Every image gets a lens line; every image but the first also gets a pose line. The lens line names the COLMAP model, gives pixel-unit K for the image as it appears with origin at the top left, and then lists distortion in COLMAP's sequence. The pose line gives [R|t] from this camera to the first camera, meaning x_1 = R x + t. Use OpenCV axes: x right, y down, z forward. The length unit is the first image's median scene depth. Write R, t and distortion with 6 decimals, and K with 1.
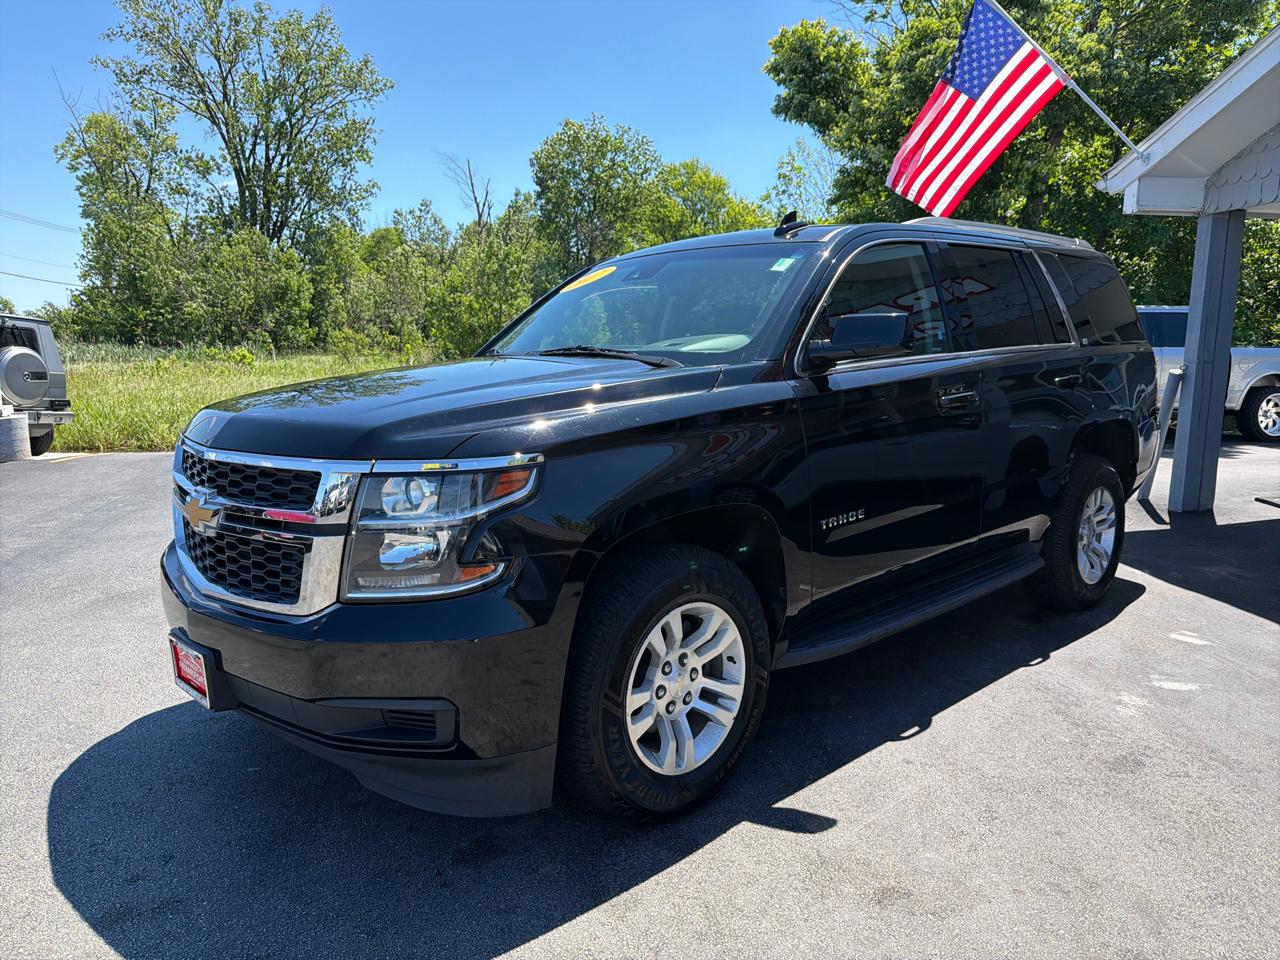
lens RADIAL K [[904.3, 0, 641.0], [0, 904.3, 476.9], [0, 0, 1]] dist [0.037824, -0.053944]
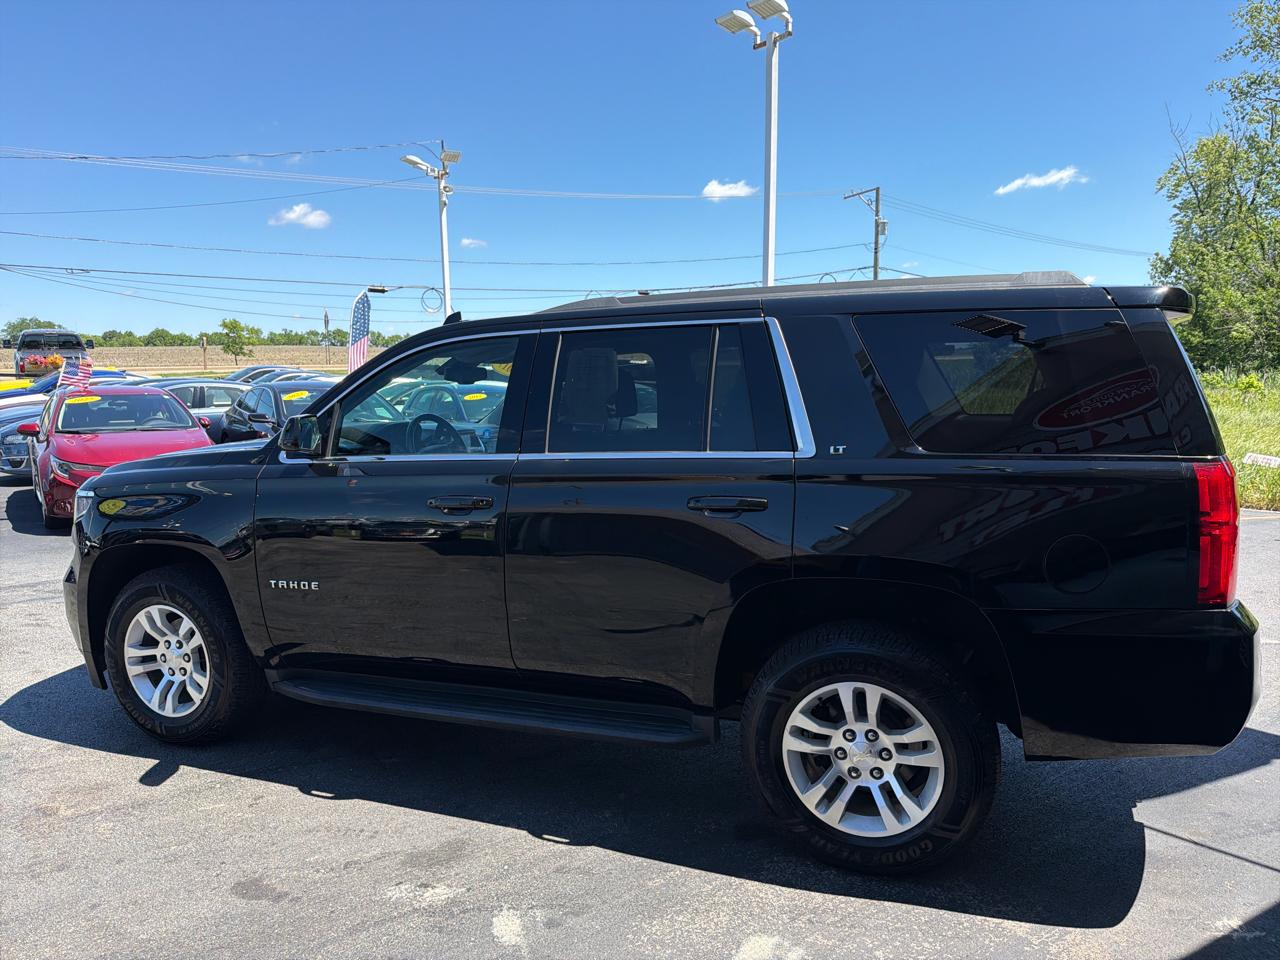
lens RADIAL K [[904.3, 0, 634.5], [0, 904.3, 474.5], [0, 0, 1]] dist [0.037824, -0.053944]
pose [[0.422505, 0.100769, -0.900741, 0.367167], [-0.122434, 0.991037, 0.053441, -0.054152], [0.898053, 0.087703, 0.431056, 0.216765]]
